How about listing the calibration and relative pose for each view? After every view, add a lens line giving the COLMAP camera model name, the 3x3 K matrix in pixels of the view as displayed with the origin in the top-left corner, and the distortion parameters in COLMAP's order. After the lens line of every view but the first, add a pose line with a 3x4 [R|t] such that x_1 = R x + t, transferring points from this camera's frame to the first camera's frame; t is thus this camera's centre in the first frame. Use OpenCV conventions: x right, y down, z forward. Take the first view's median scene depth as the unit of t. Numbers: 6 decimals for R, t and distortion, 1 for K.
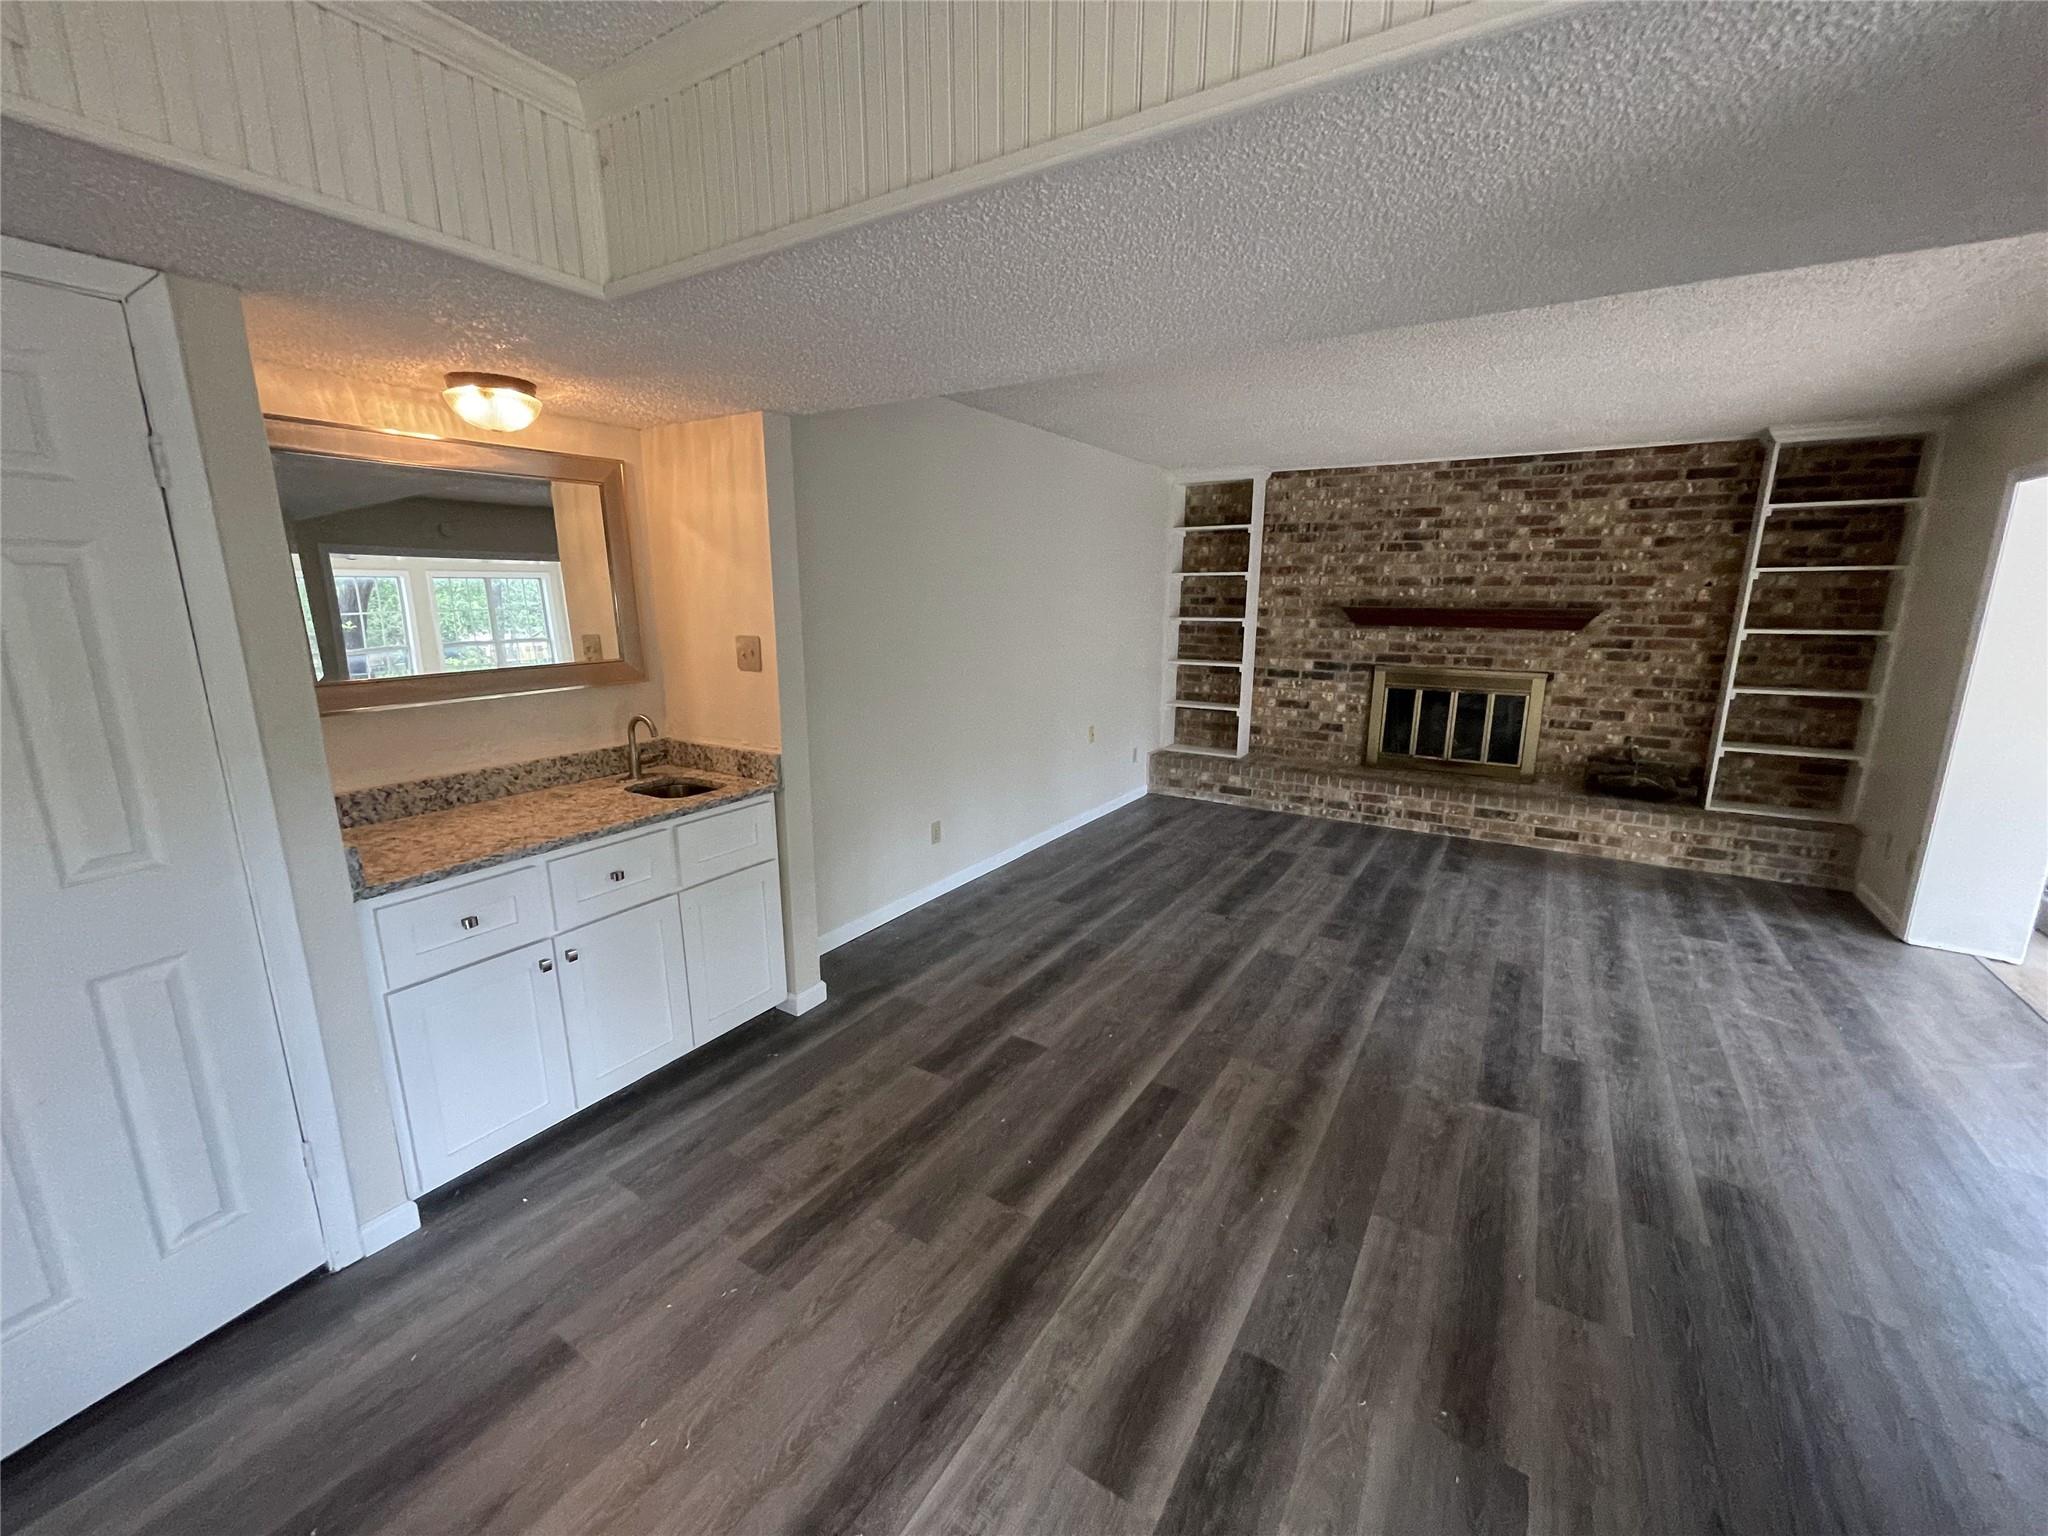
lens RADIAL K [[826.6, 0, 1022.4], [0, 826.6, 775.0], [0, 0, 1]] dist [-0.000185, -0.000249]
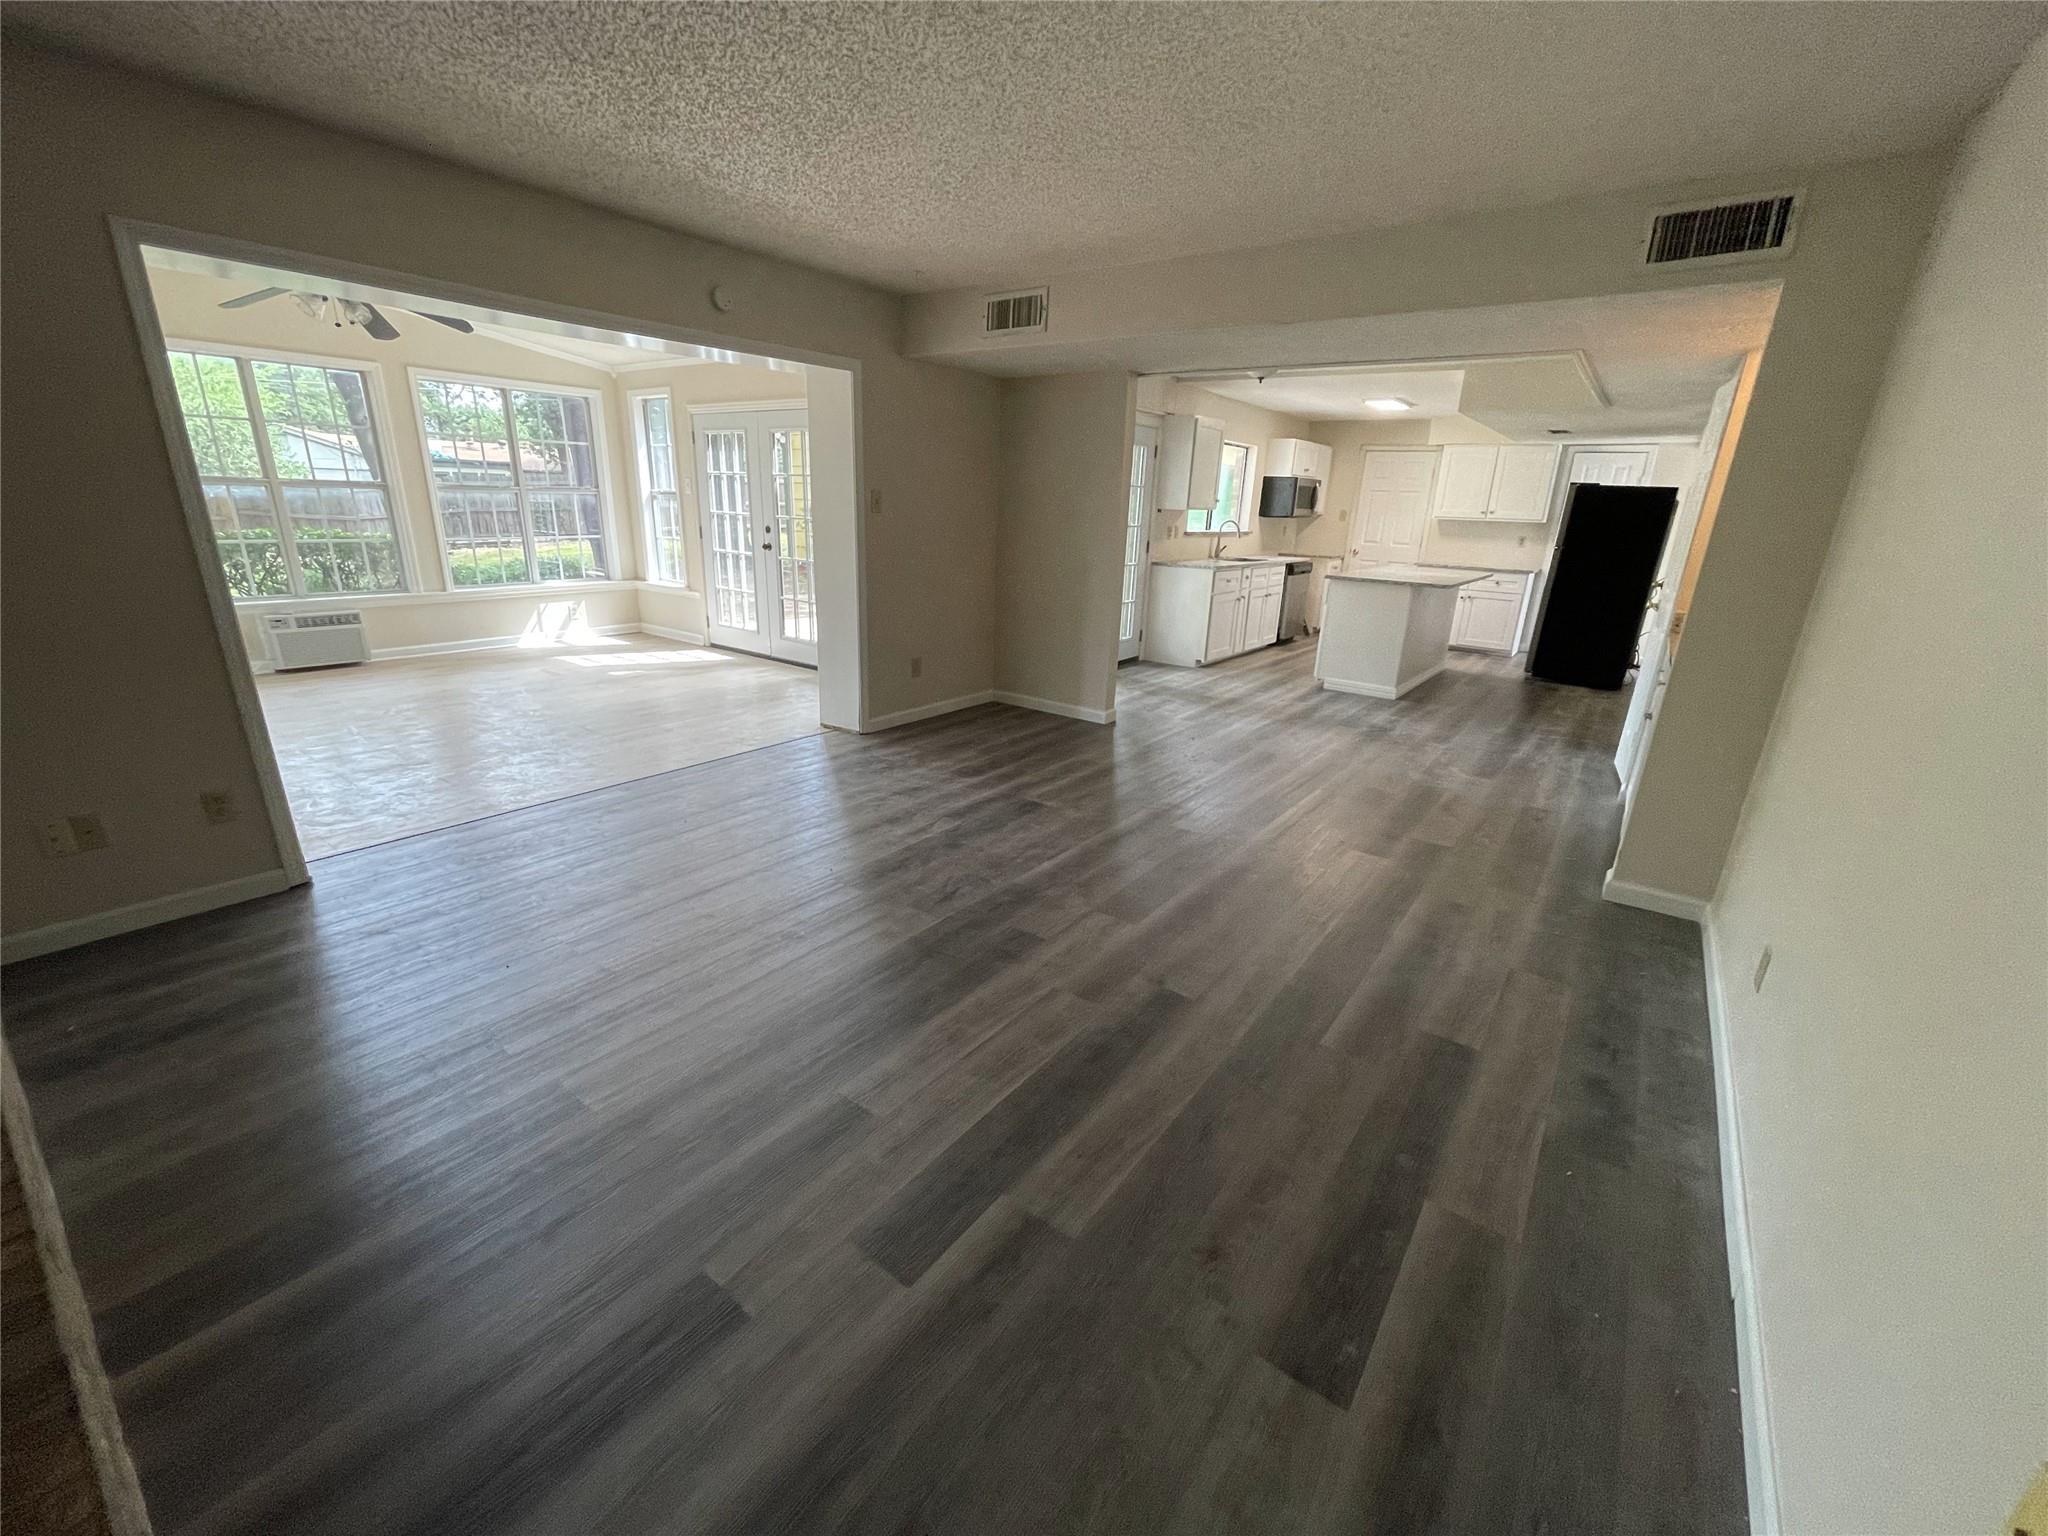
lens RADIAL K [[826.6, 0, 1023.4], [0, 826.6, 769.1], [0, 0, 1]] dist [-0.000185, -0.000249]
pose [[-0.996195, -0.059886, 0.063317, 0.415997], [-0.019076, 0.858734, 0.512066, -0.369149], [-0.085038, 0.508910, -0.856609, 1.886819]]
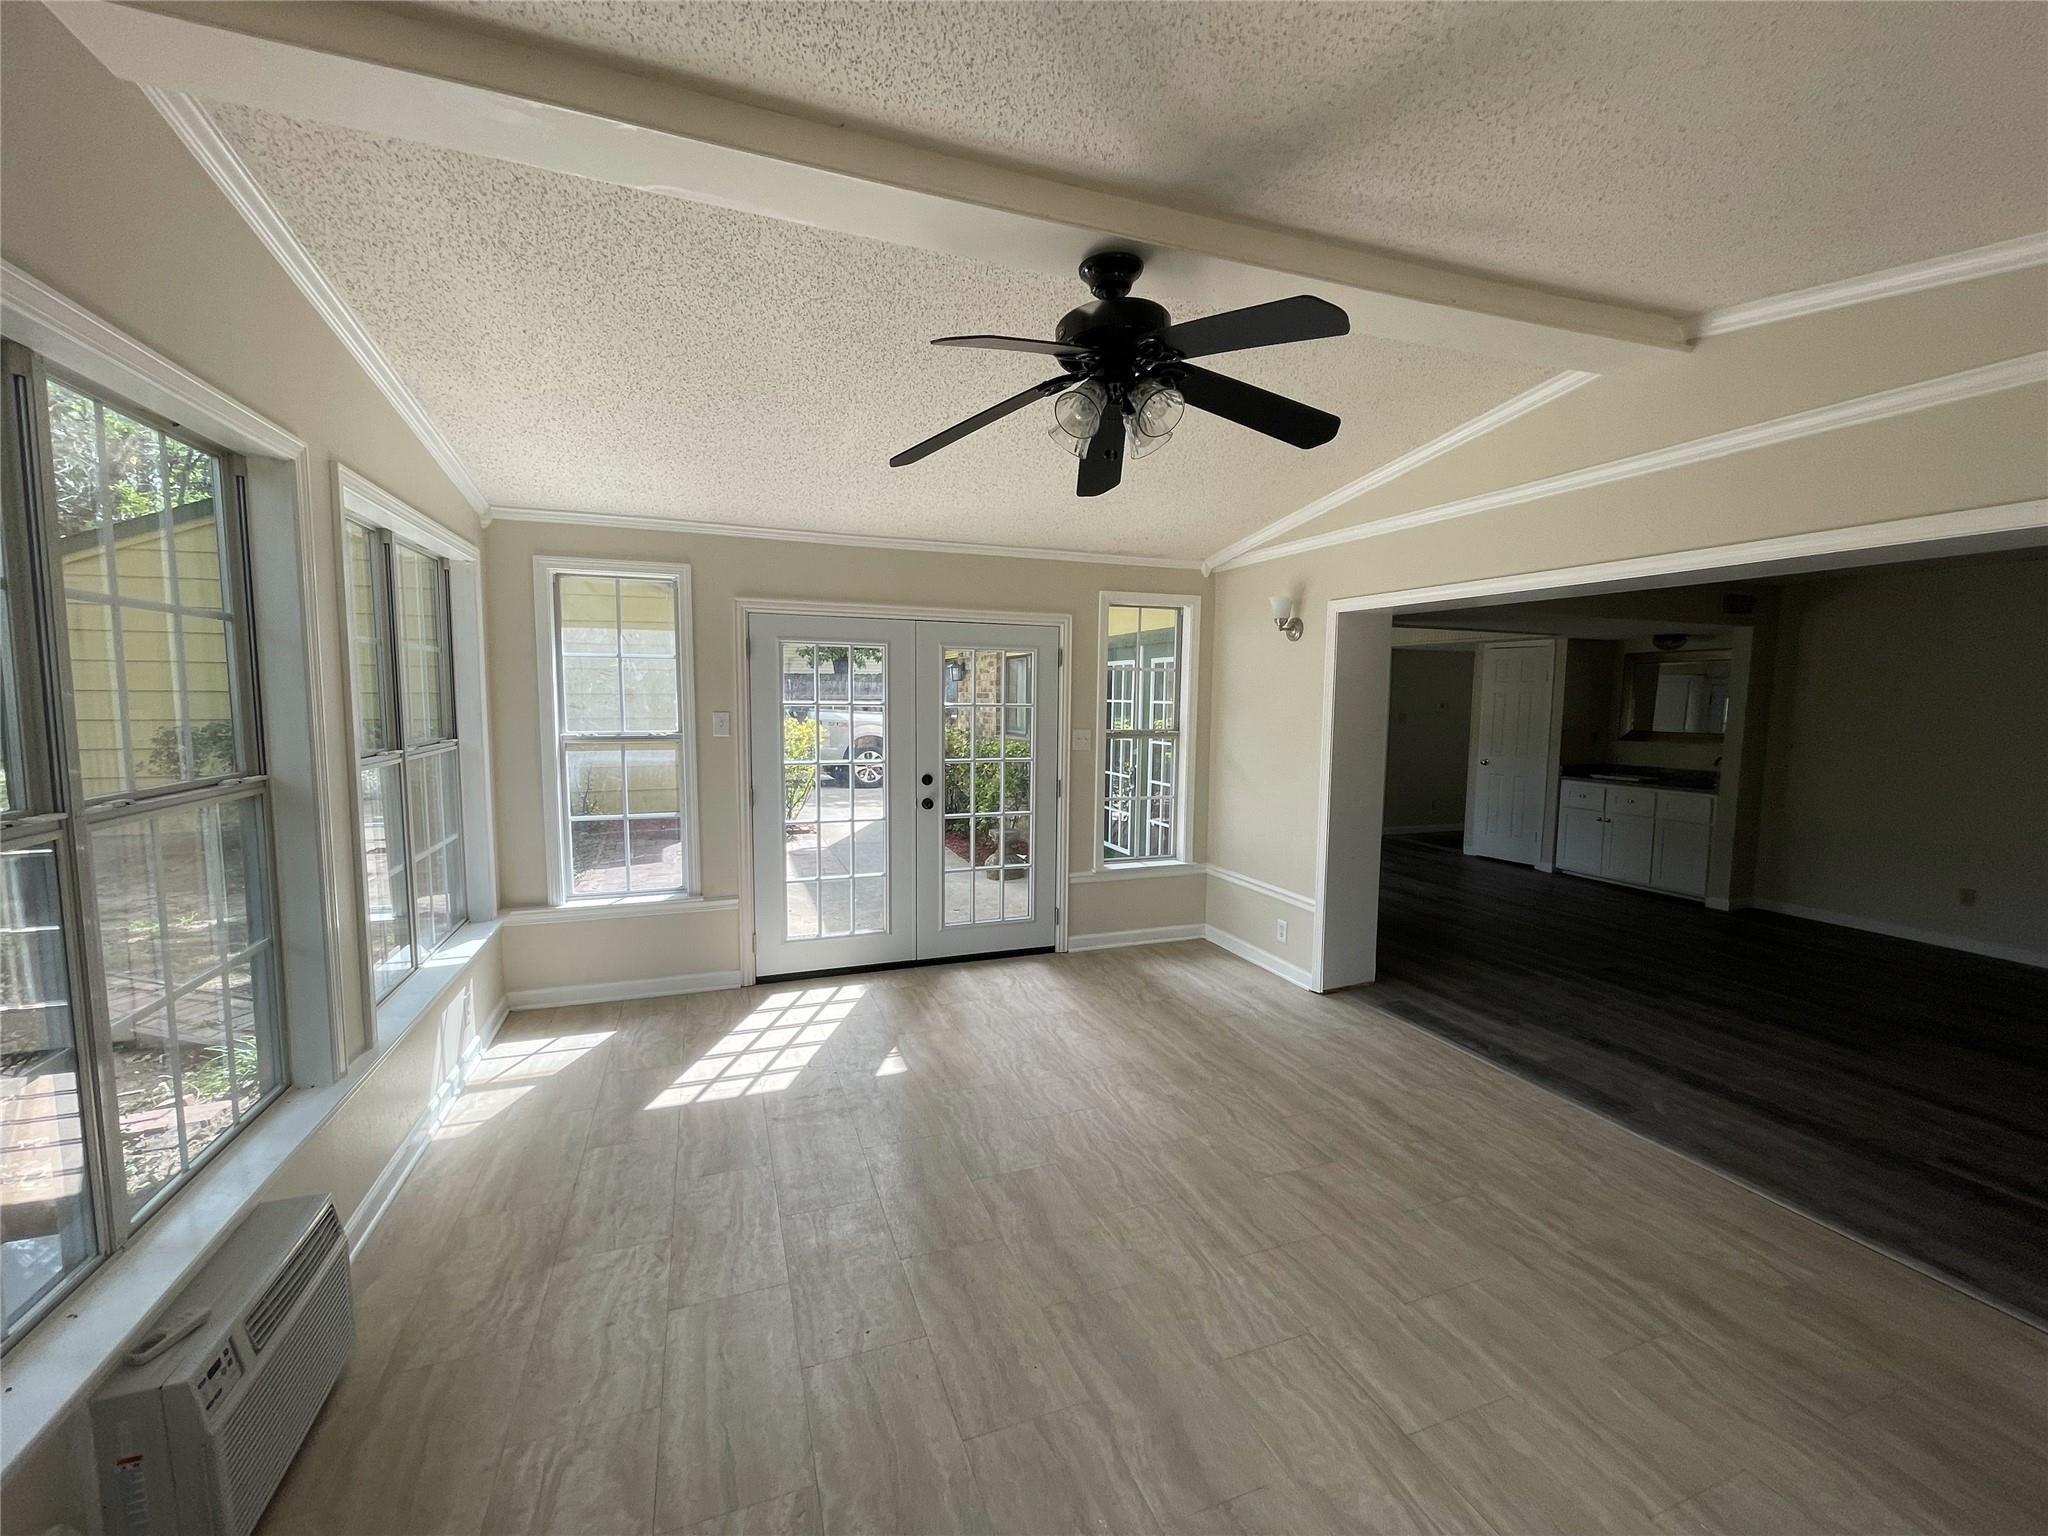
lens RADIAL K [[826.6, 0, 1017.5], [0, 826.6, 774.1], [0, 0, 1]] dist [-0.000185, -0.000249]
pose [[-0.609090, 0.064184, -0.790500, 2.334676], [-0.183897, 0.958127, 0.219489, -0.155006], [0.771486, 0.279059, -0.571782, 0.752258]]
